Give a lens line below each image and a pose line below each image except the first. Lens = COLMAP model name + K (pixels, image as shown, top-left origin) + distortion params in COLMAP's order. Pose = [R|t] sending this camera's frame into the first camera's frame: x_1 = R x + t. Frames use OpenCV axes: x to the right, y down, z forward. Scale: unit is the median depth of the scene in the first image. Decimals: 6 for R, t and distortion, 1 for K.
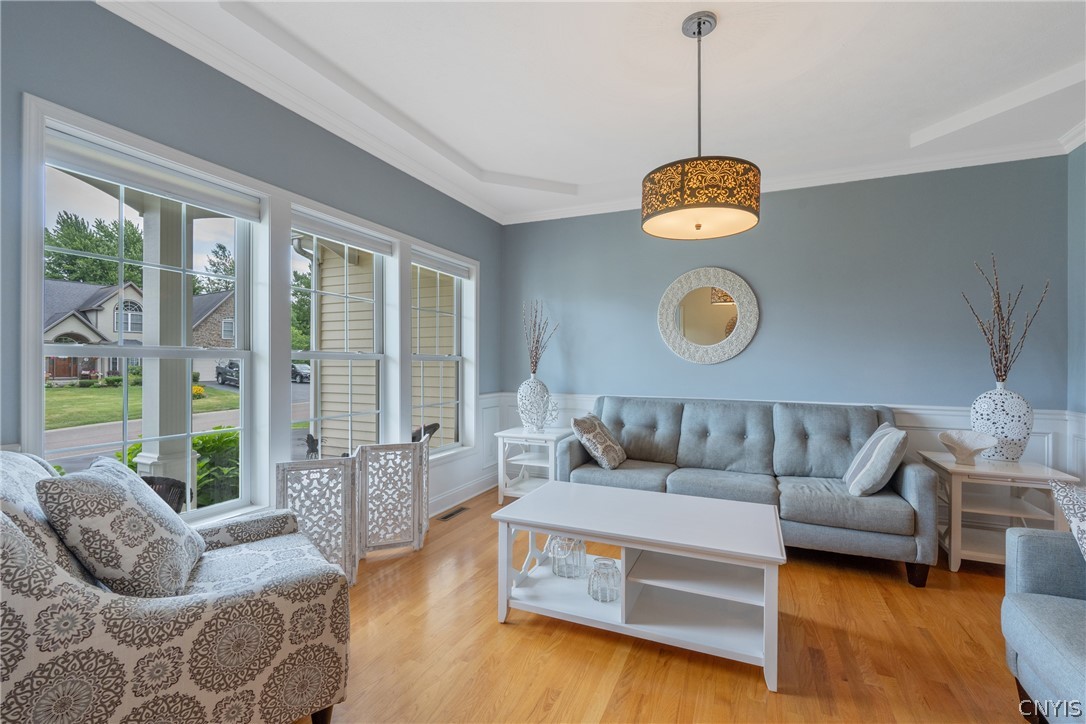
lens RADIAL K [[476.8, 0, 543.0], [0, 476.8, 362.0], [0, 0, 1]] dist [-0.003205, -0.000162]
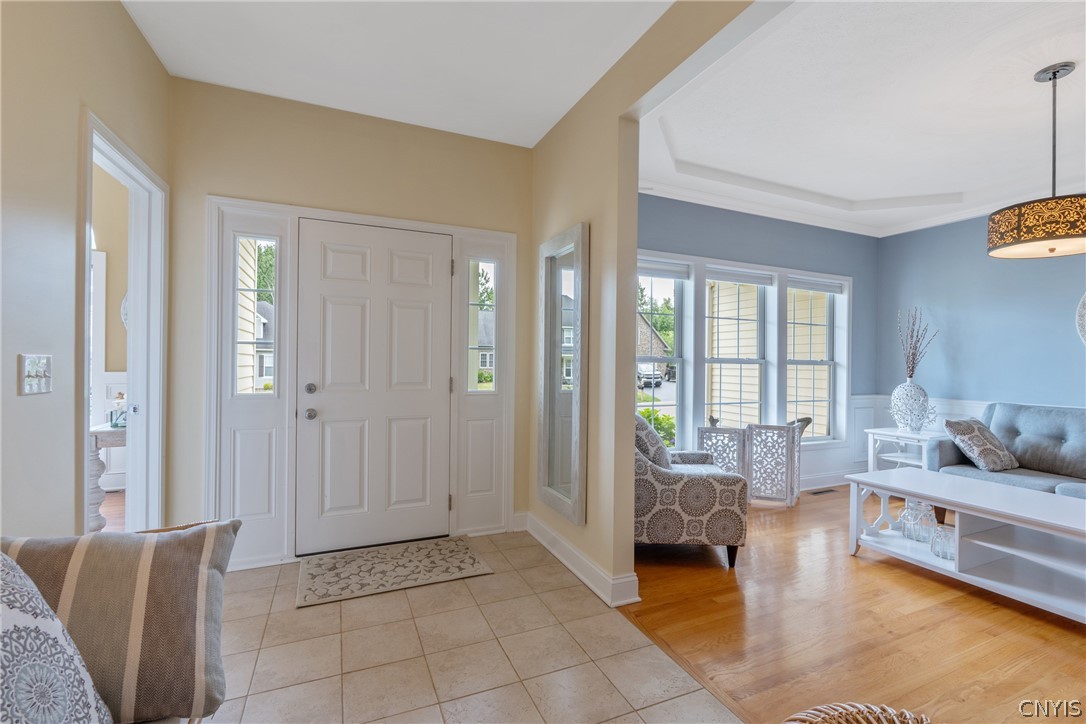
lens RADIAL K [[487.7, 0, 561.8], [0, 487.7, 362.5], [0, 0, 1]] dist [-0.004278, -0.000418]
pose [[0.758714, 0.006864, -0.651388, 0.142825], [-0.008827, 0.999961, 0.000255, -0.004218], [0.651364, 0.005556, 0.758745, -0.469079]]
